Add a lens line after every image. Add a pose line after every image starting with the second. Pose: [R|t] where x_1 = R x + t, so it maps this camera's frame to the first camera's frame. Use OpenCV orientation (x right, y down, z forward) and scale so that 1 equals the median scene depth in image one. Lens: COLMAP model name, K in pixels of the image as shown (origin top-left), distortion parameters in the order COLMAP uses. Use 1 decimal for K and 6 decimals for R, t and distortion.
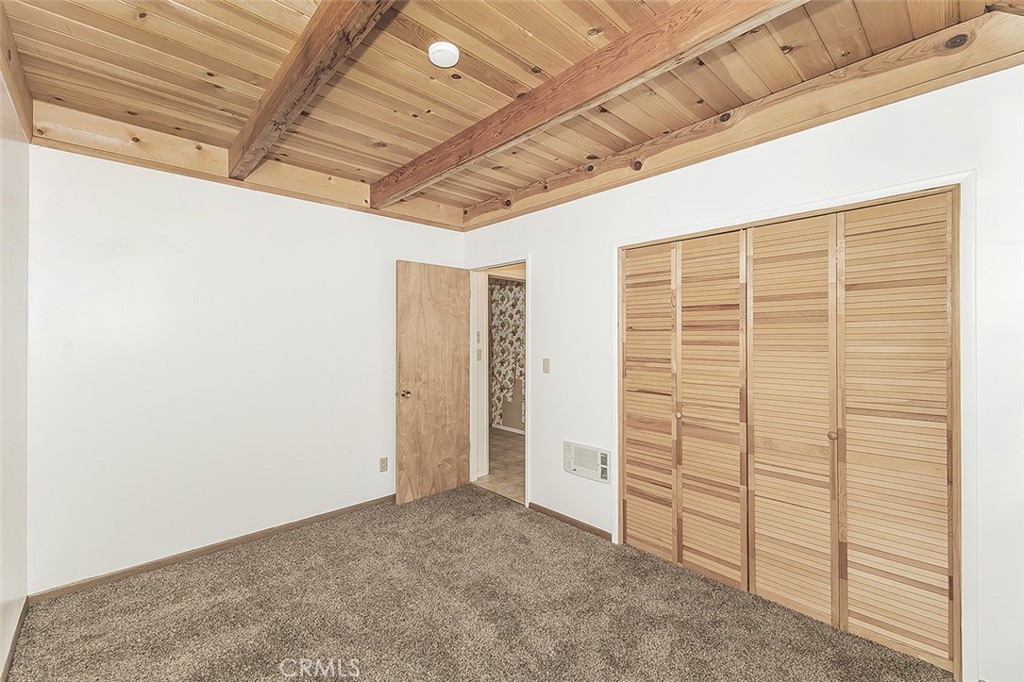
lens RADIAL K [[432.2, 0, 505.5], [0, 432.2, 337.6], [0, 0, 1]] dist [0.011888, 0.000537]
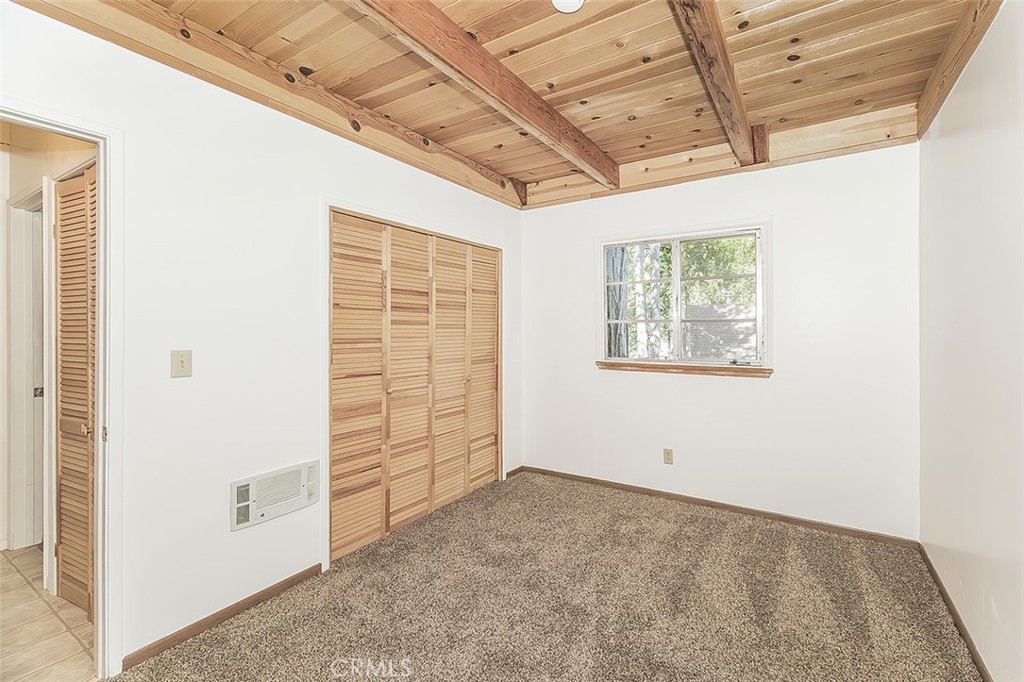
lens RADIAL K [[432.2, 0, 545.9], [0, 432.2, 330.9], [0, 0, 1]] dist [0.011888, 0.000537]
pose [[-0.281899, 0.000794, 0.959444, -0.708544], [0.005661, 0.999984, 0.000836, 0.033576], [-0.959427, 0.005667, -0.281899, 0.922045]]
